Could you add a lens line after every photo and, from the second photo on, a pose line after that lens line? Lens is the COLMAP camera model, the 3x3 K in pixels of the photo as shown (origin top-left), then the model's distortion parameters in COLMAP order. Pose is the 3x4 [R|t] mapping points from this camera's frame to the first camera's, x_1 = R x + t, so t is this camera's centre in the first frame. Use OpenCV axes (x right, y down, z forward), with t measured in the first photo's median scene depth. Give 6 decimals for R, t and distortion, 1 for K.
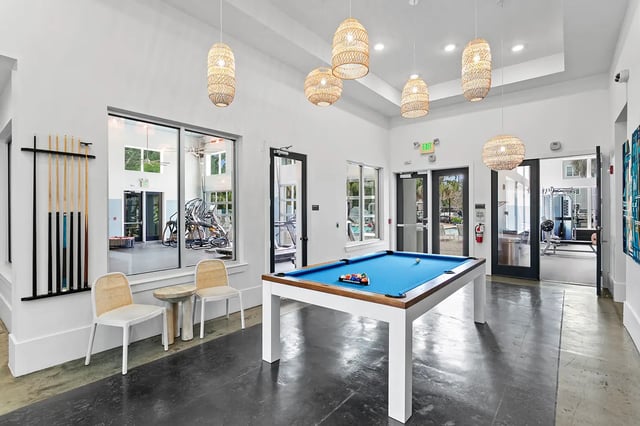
lens RADIAL K [[307.8, 0, 316.9], [0, 307.8, 211.8], [0, 0, 1]] dist [0.001128, 0.000022]
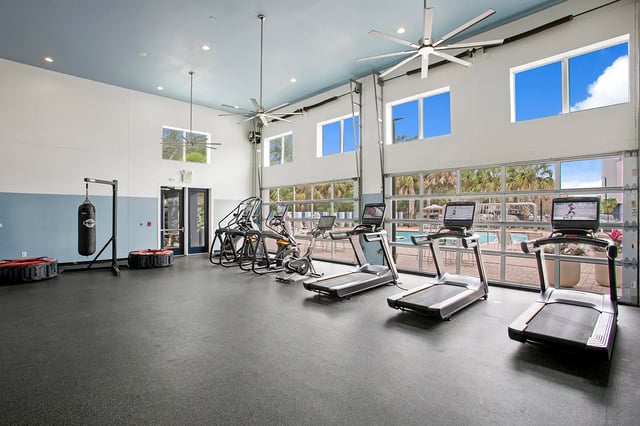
lens RADIAL K [[307.8, 0, 319.3], [0, 307.8, 211.6], [0, 0, 1]] dist [0.001128, 0.000022]
pose [[0.994434, 0.002196, -0.105336, -0.163283], [-0.002138, 0.999997, 0.000663, -0.008558], [0.105337, -0.000434, 0.994436, 0.294354]]
